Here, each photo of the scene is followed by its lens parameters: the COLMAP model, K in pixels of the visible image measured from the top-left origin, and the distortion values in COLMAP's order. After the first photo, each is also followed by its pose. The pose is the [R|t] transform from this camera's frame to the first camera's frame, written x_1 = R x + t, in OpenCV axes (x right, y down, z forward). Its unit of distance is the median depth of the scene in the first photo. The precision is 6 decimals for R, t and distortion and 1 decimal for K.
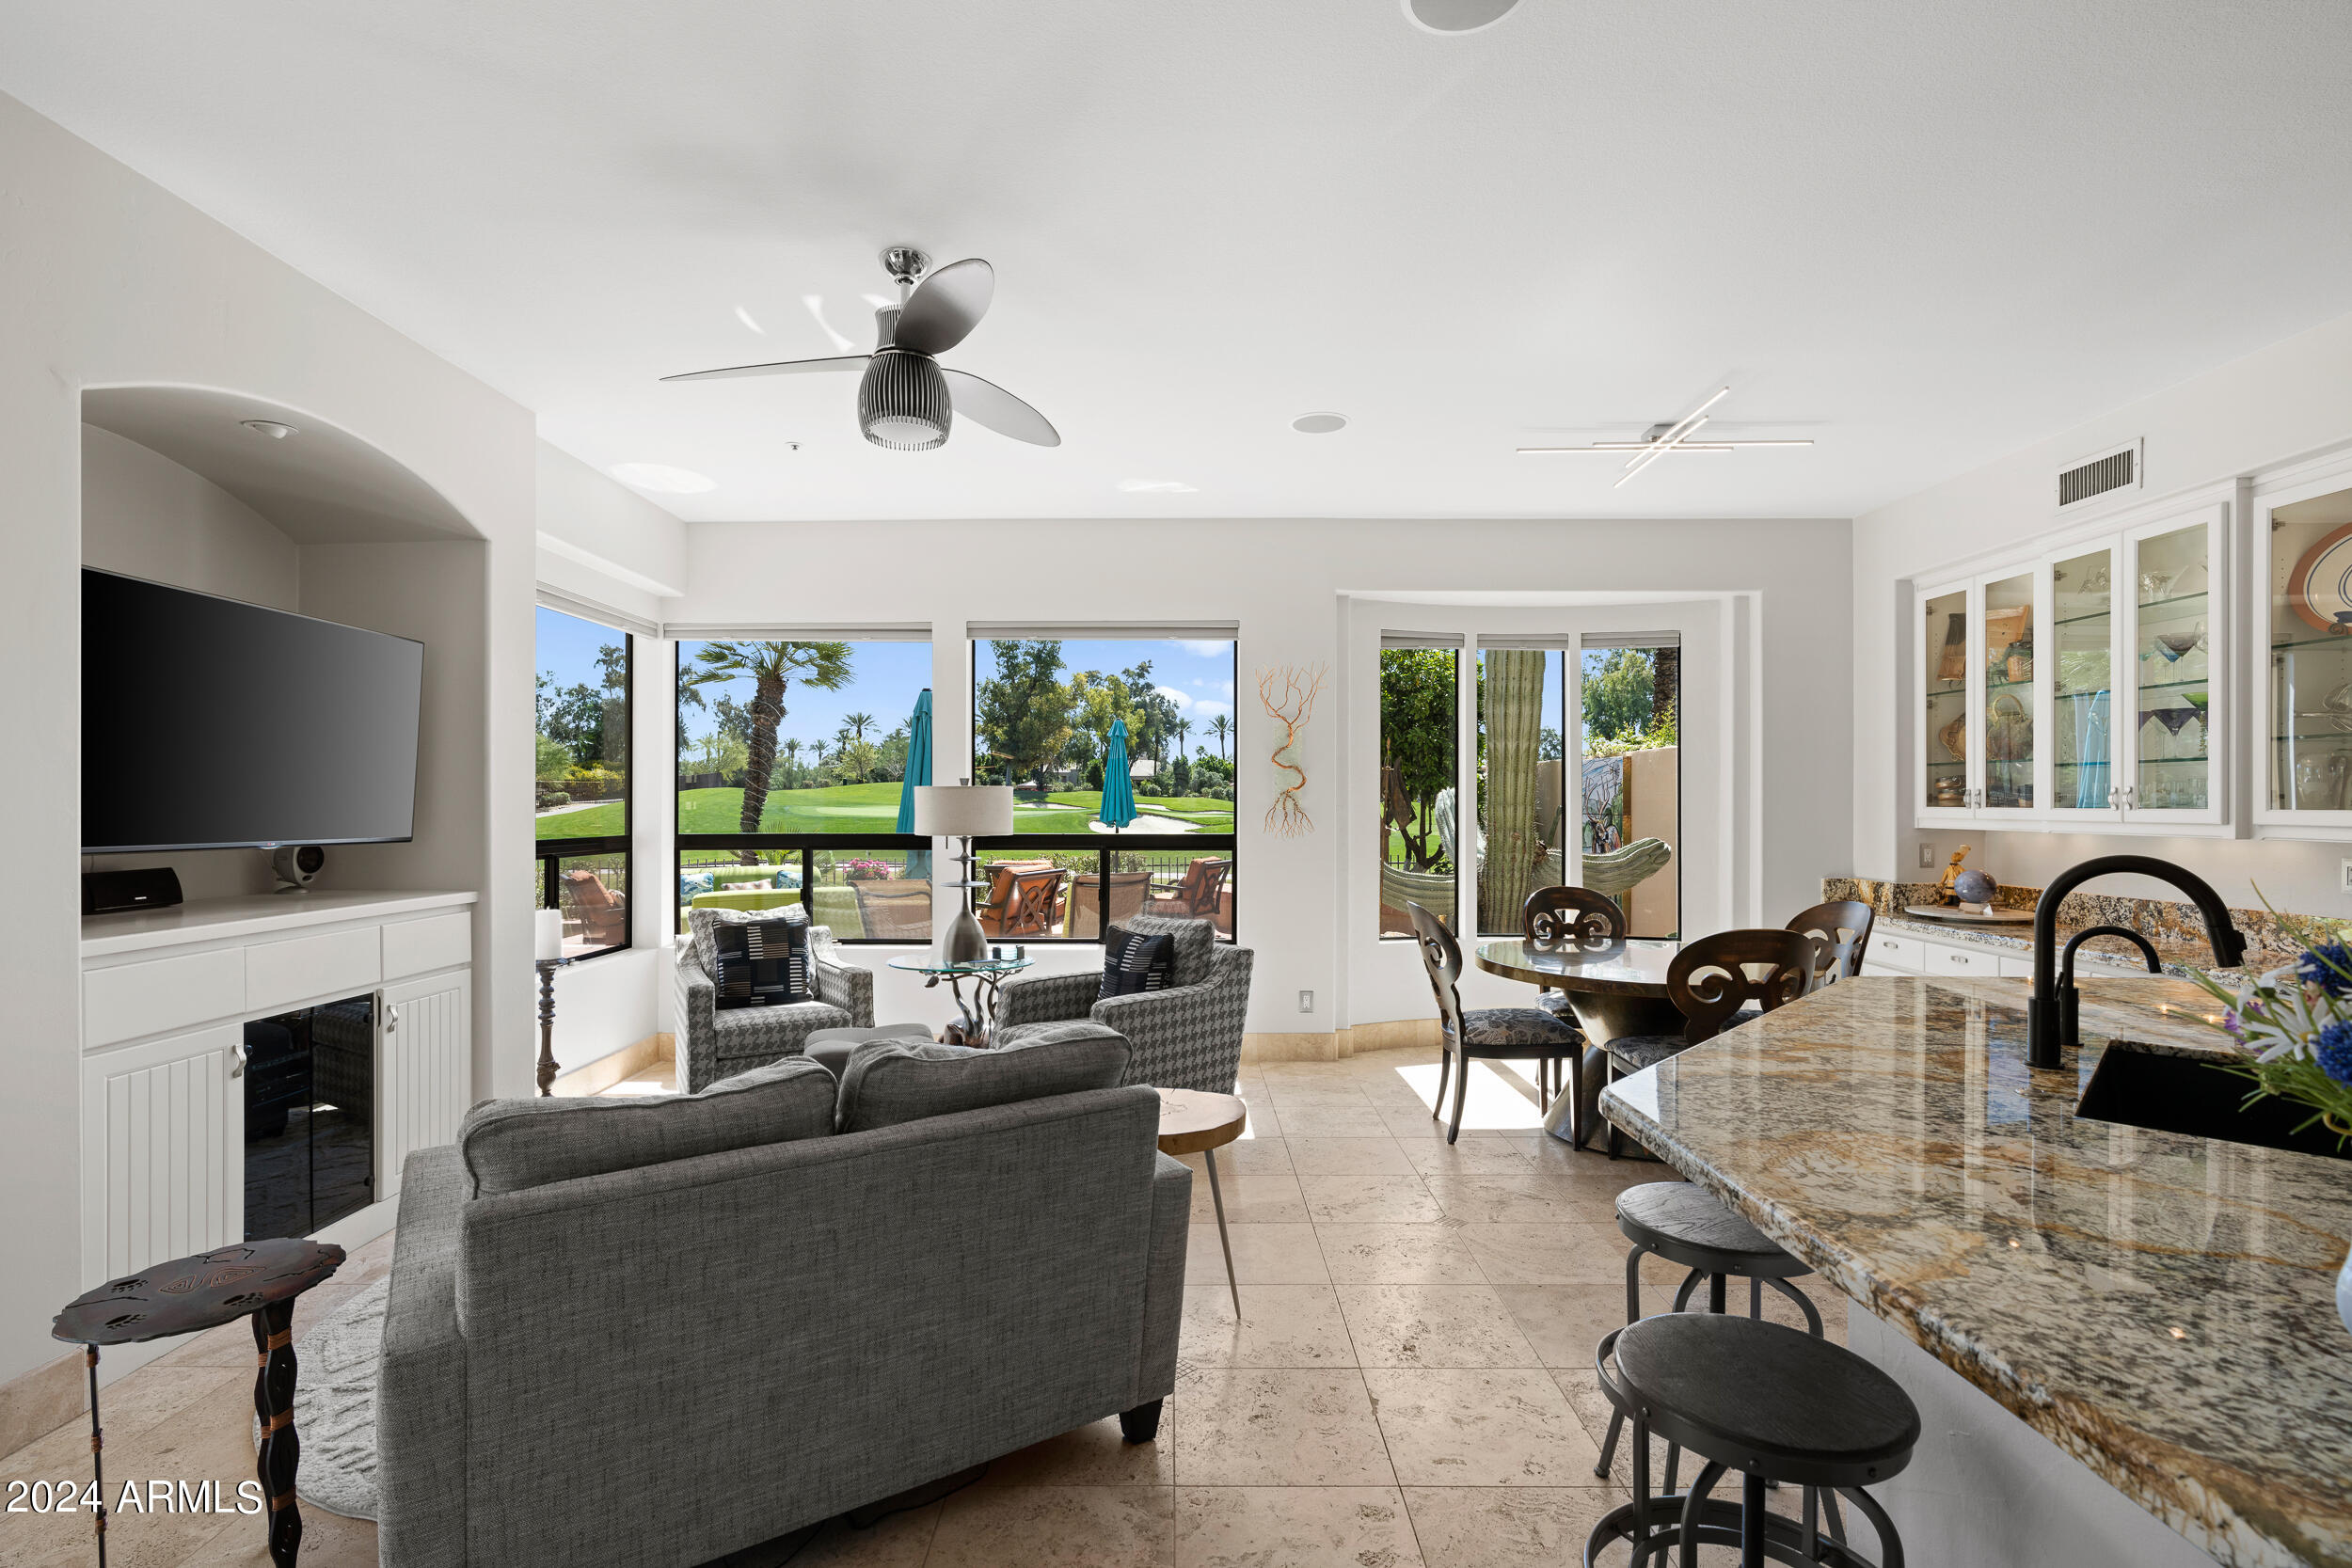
lens RADIAL K [[1077.6, 0, 1163.2], [0, 1077.6, 801.1], [0, 0, 1]] dist [-0.004077, -0.000334]
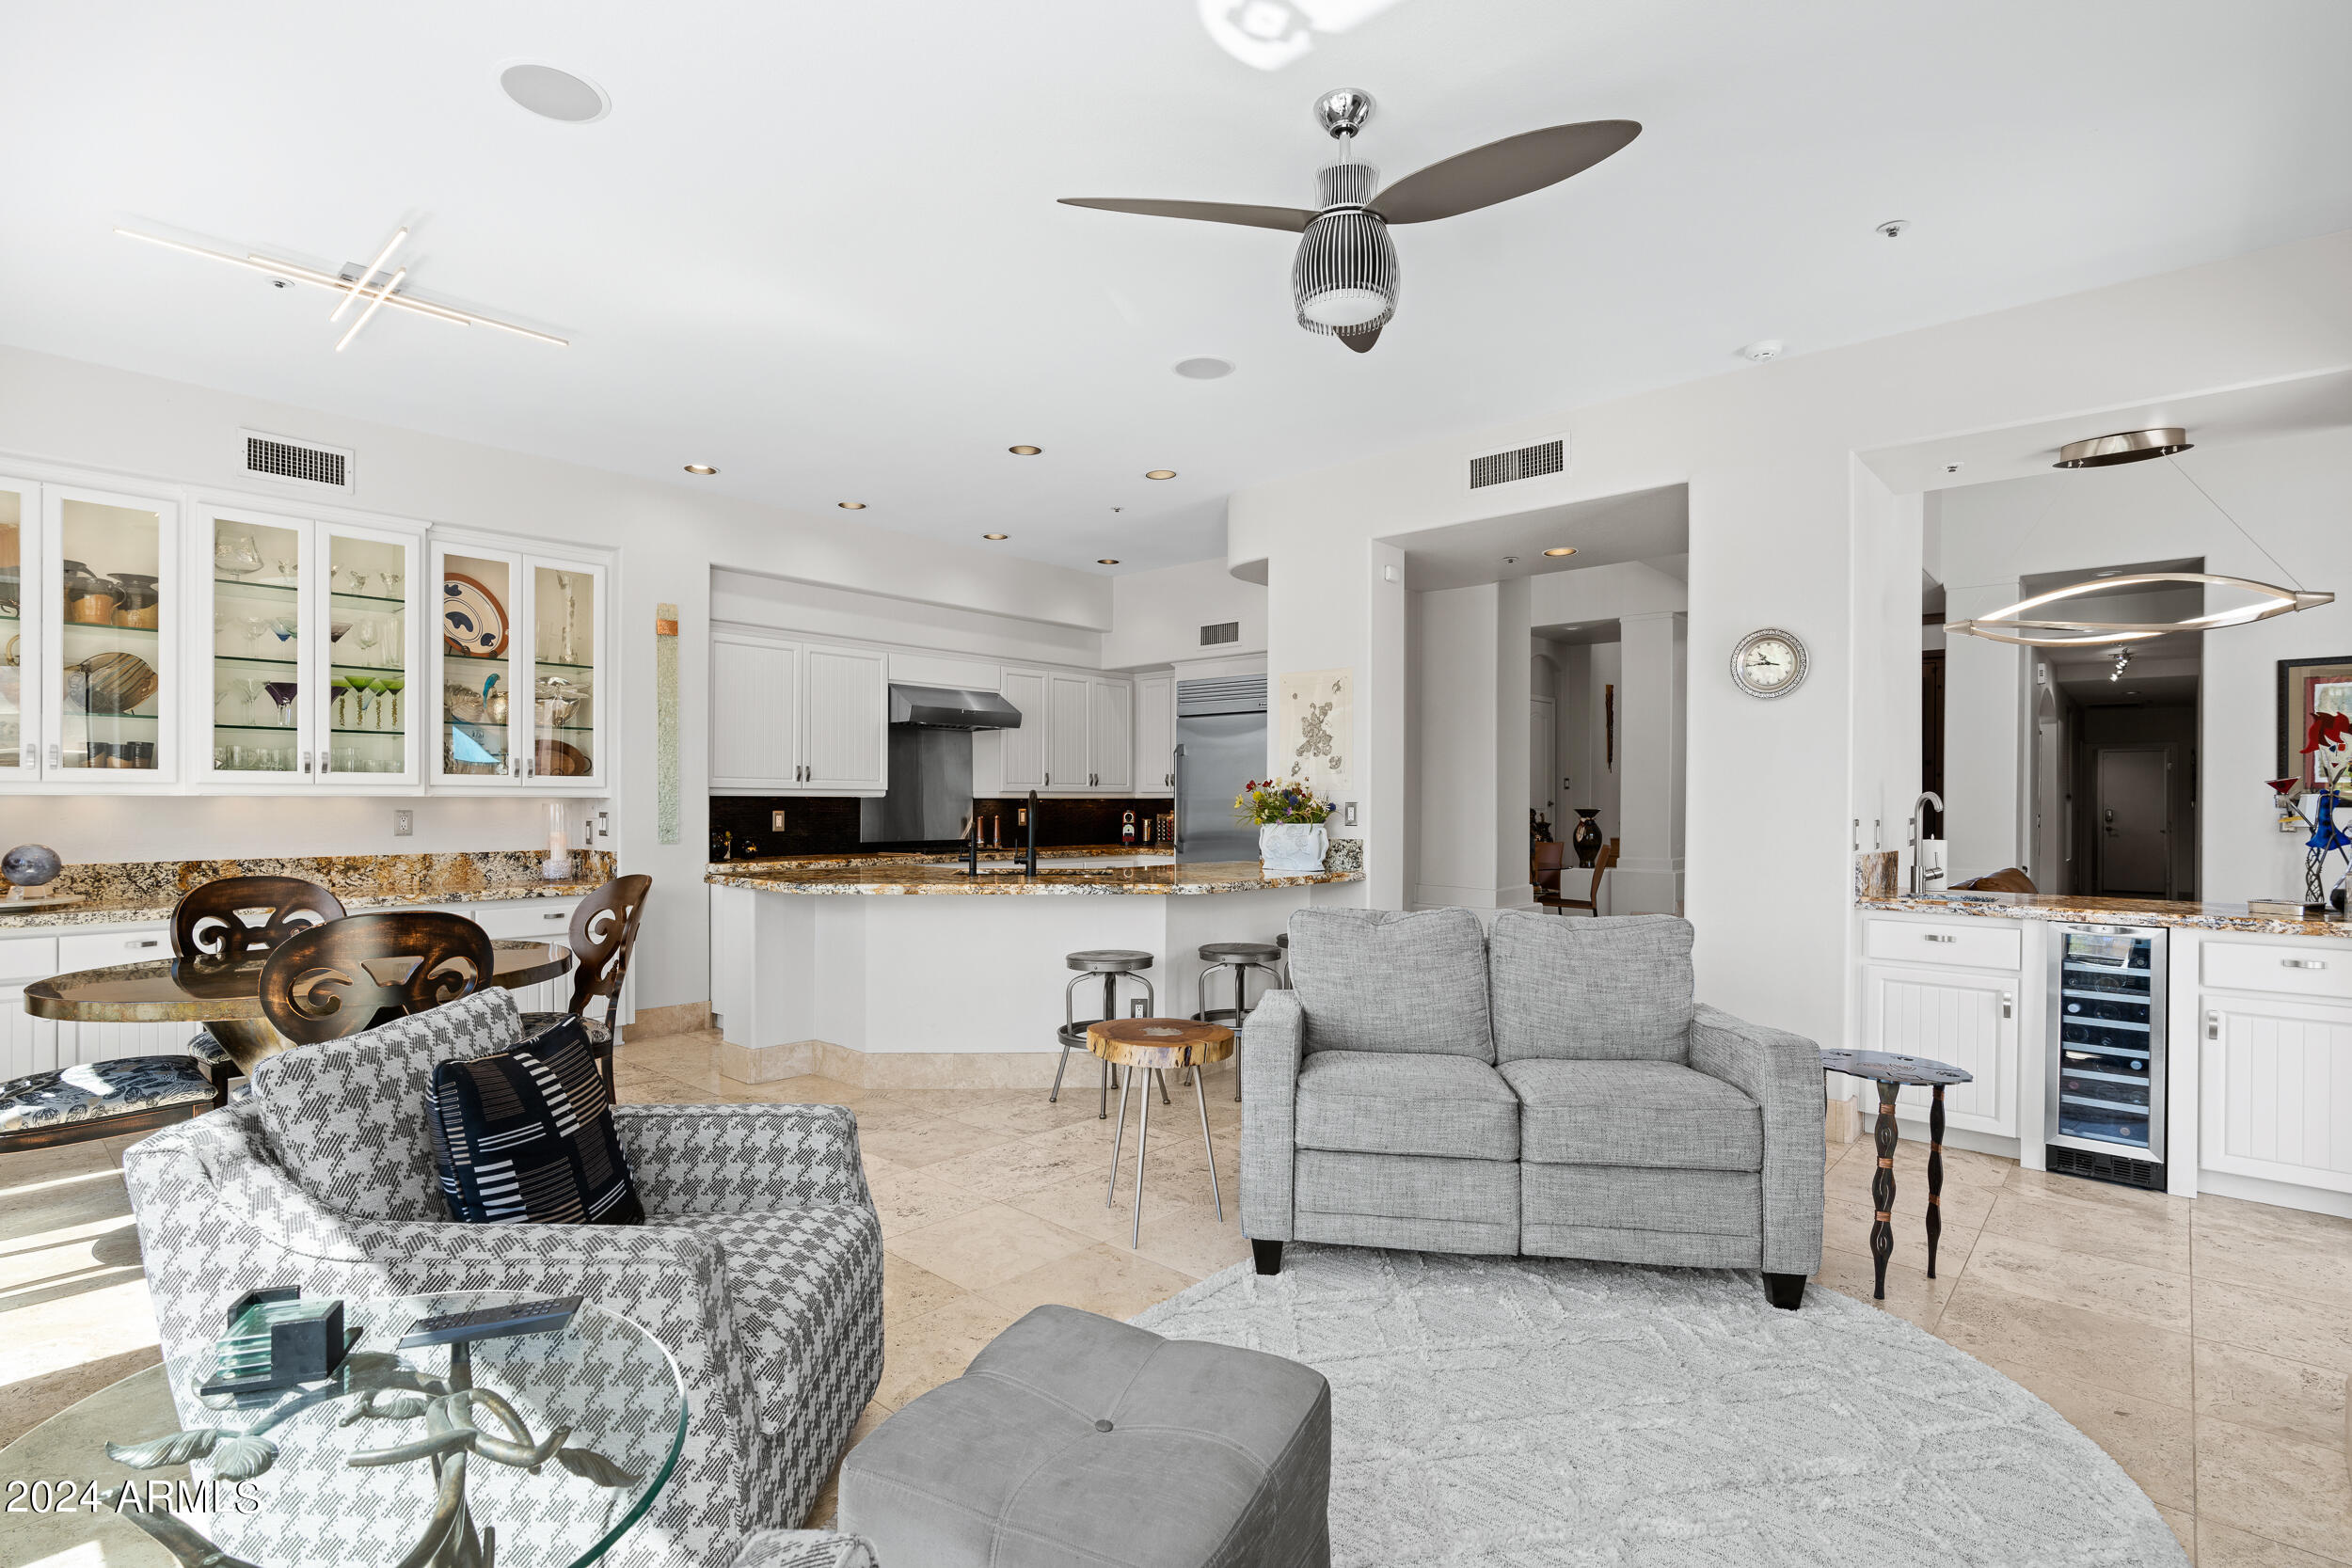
lens RADIAL K [[1123.2, 0, 1150.3], [0, 1123.2, 800.1], [0, 0, 1]] dist [-0.000157, 0.000580]
pose [[-0.738310, -0.002236, 0.674458, -0.377009], [-0.002835, 0.999996, 0.000211, 0.024200], [-0.674455, -0.001756, -0.738314, 0.918751]]
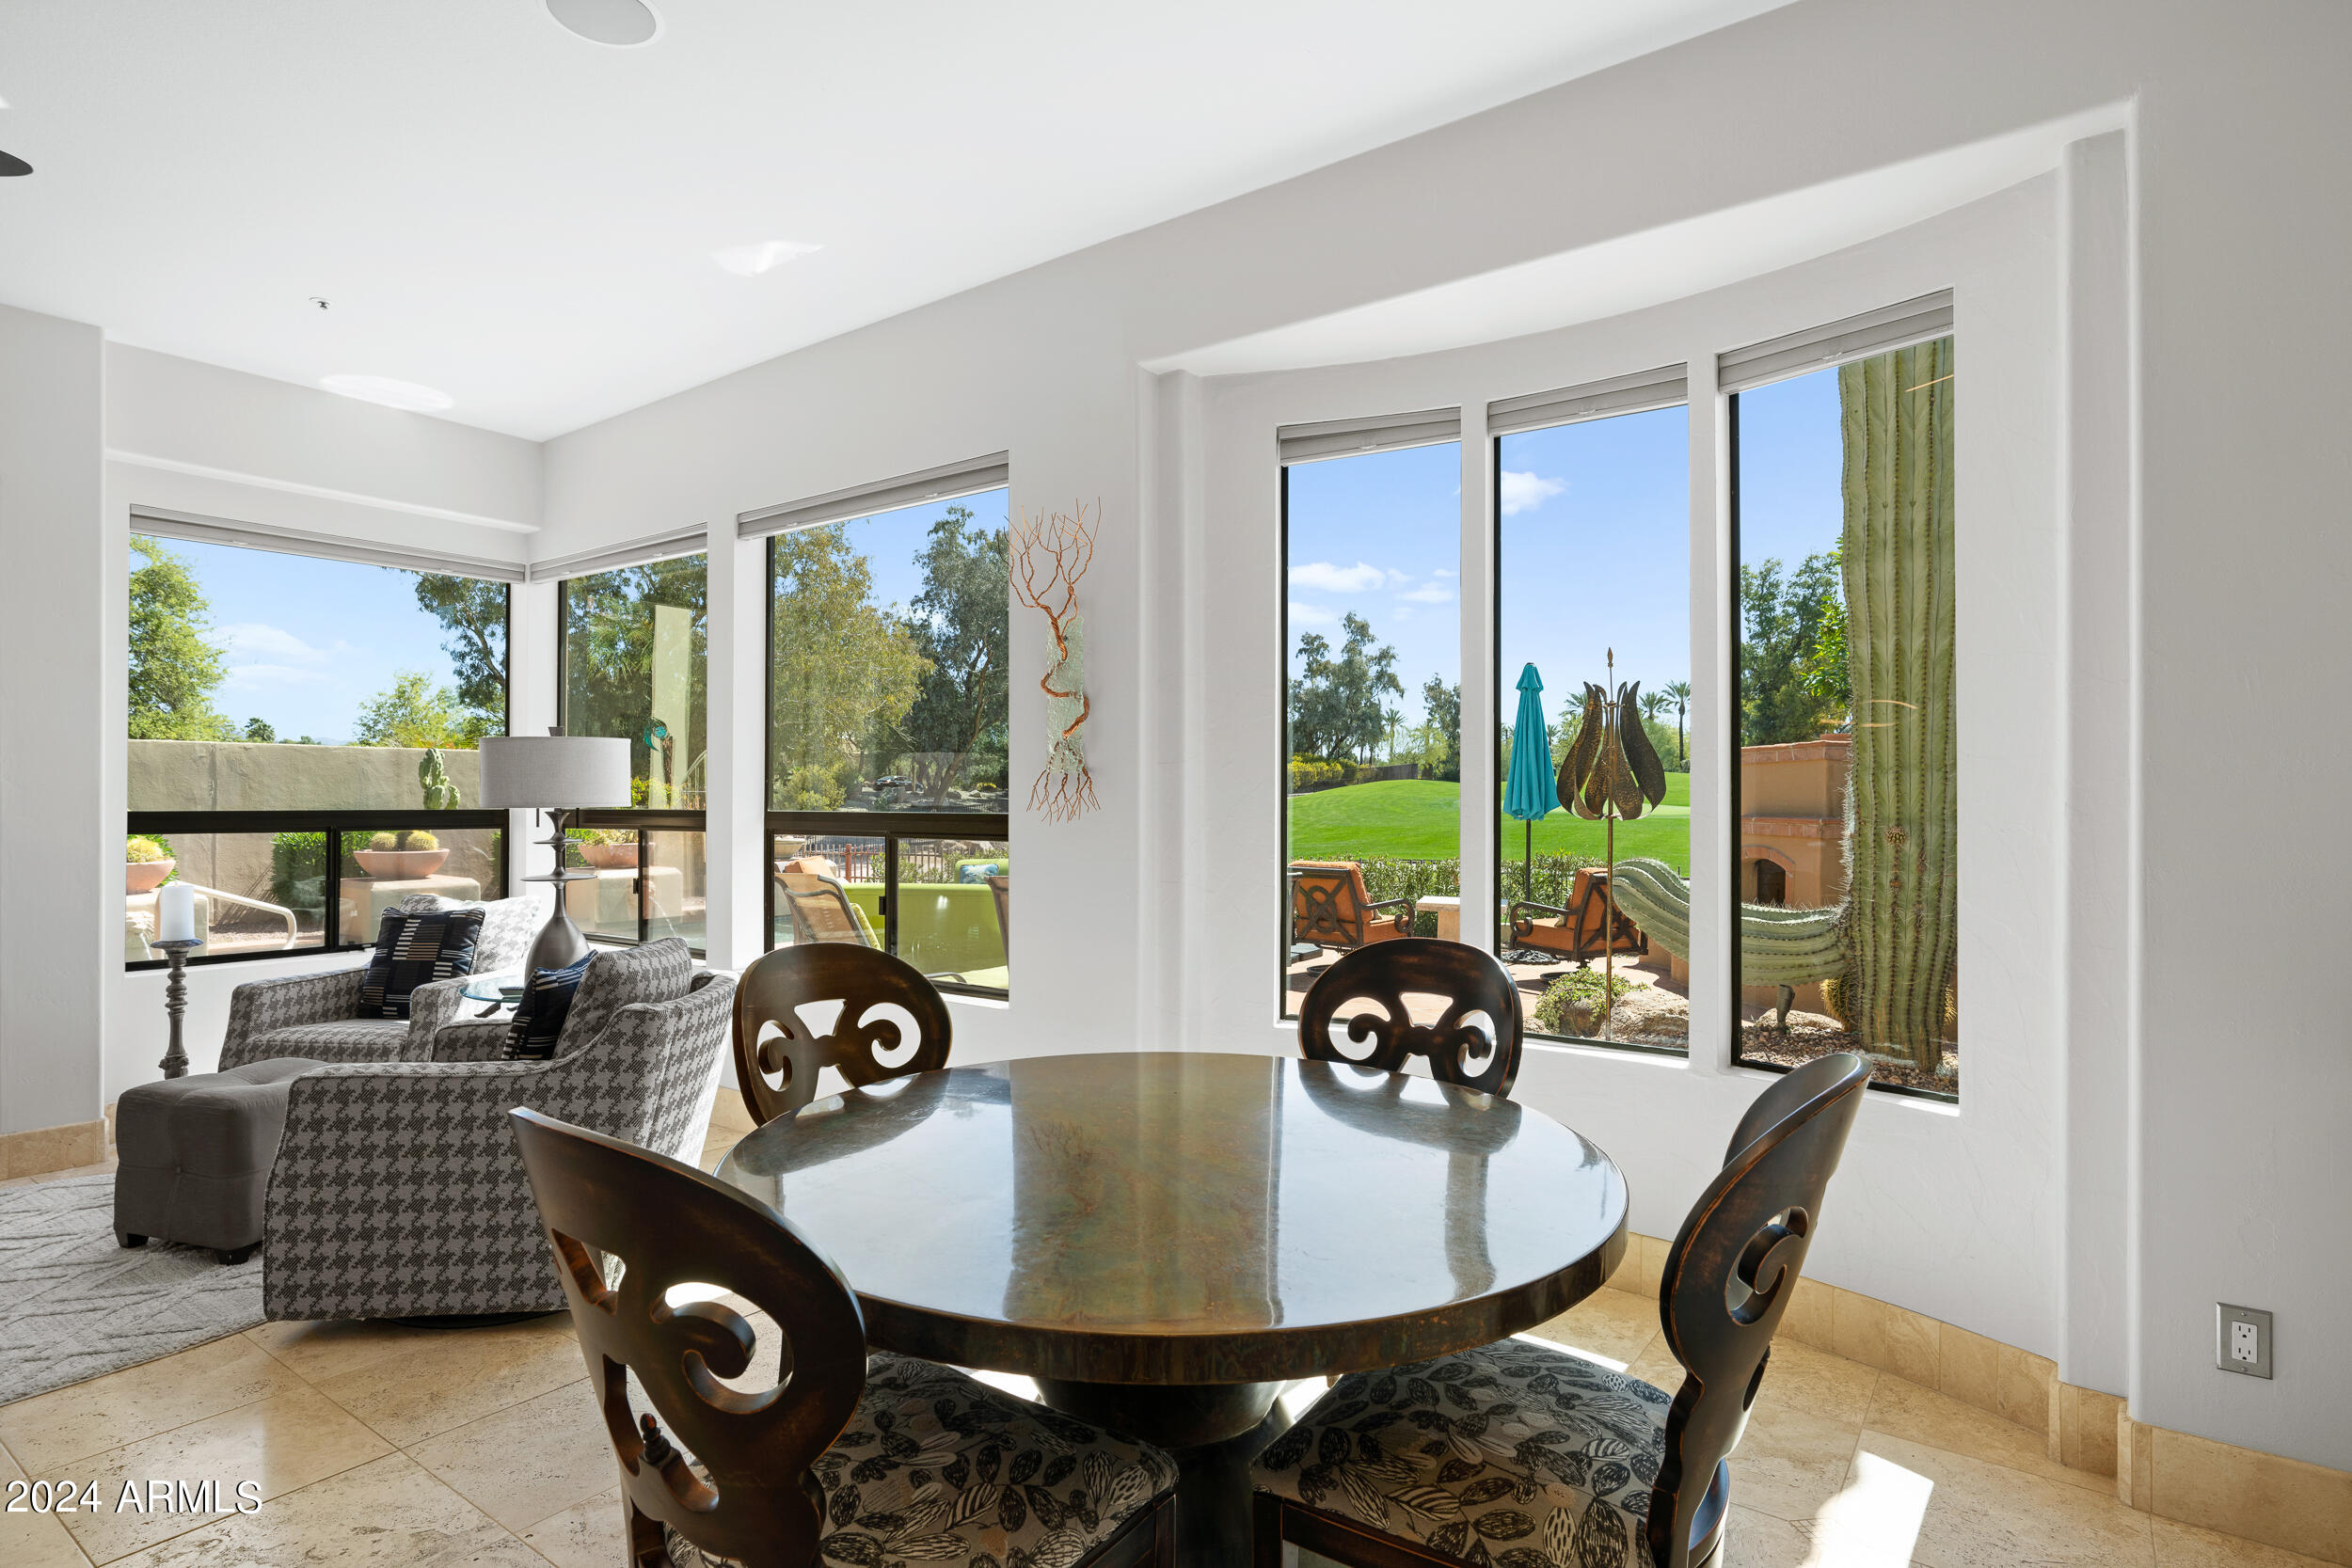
lens RADIAL K [[1230.1, 0, 1170.3], [0, 1230.1, 795.0], [0, 0, 1]] dist [-0.015348, 0.005719]
pose [[0.811274, -0.000388, -0.584666, 0.527745], [0.000095, 1.000000, -0.000532, 0.020604], [0.584666, 0.000376, 0.811274, 0.504114]]
